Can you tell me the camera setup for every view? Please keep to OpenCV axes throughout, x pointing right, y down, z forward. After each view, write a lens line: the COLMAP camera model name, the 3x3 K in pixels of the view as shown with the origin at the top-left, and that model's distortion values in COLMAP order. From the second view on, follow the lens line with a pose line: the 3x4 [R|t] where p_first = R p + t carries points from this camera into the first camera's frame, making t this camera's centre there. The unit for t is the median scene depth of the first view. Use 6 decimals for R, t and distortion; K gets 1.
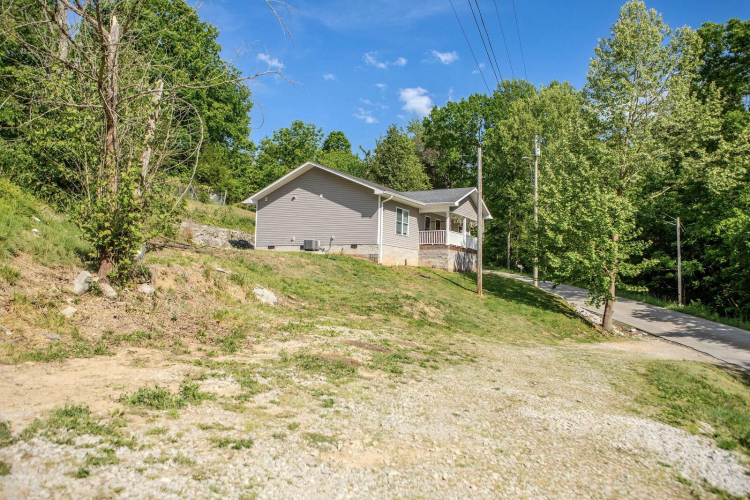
lens RADIAL K [[541.3, 0, 375.0], [0, 541.3, 250.0], [0, 0, 1]] dist [-0.004182, 0.001151]
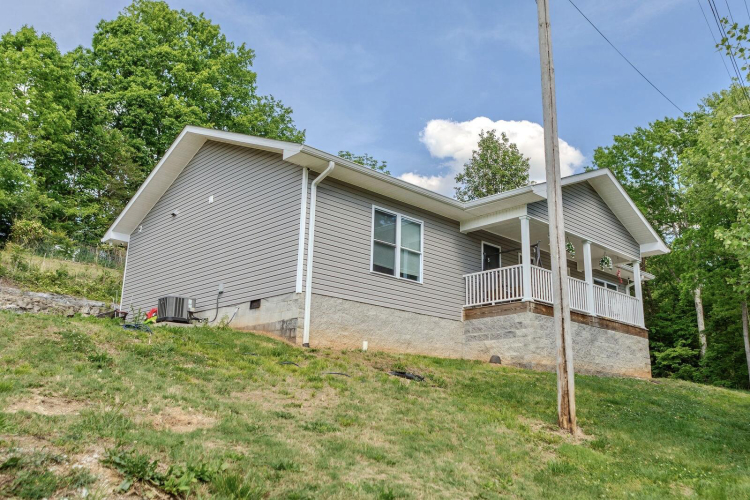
lens RADIAL K [[624.2, 0, 413.3], [0, 624.2, 251.1], [0, 0, 1]] dist [-0.005427, -0.000924]
pose [[0.959672, -0.080070, -0.269480, 0.179504], [0.019443, 0.975189, -0.220518, 0.052605], [0.280451, 0.206386, 0.937418, 0.553837]]
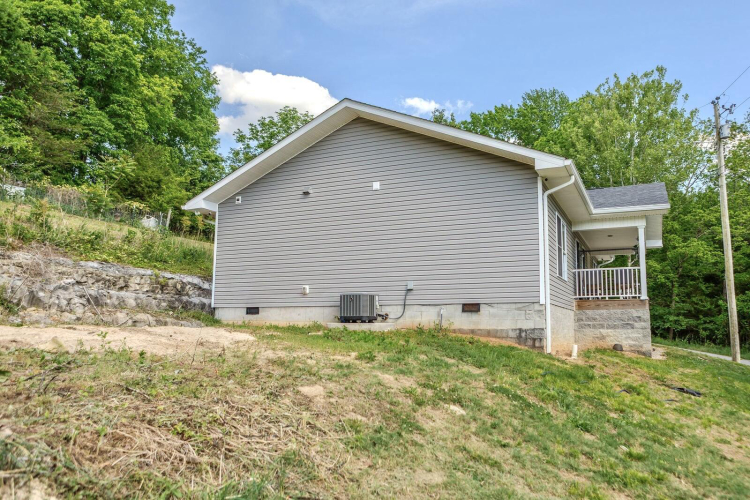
lens RADIAL K [[515.2, 0, 387.6], [0, 515.2, 247.1], [0, 0, 1]] dist [-0.000225, 0.002702]
pose [[0.996029, -0.007553, 0.088707, -0.120955], [0.015756, 0.995621, -0.092139, -0.015903], [-0.087622, 0.093171, 0.991787, 0.582480]]
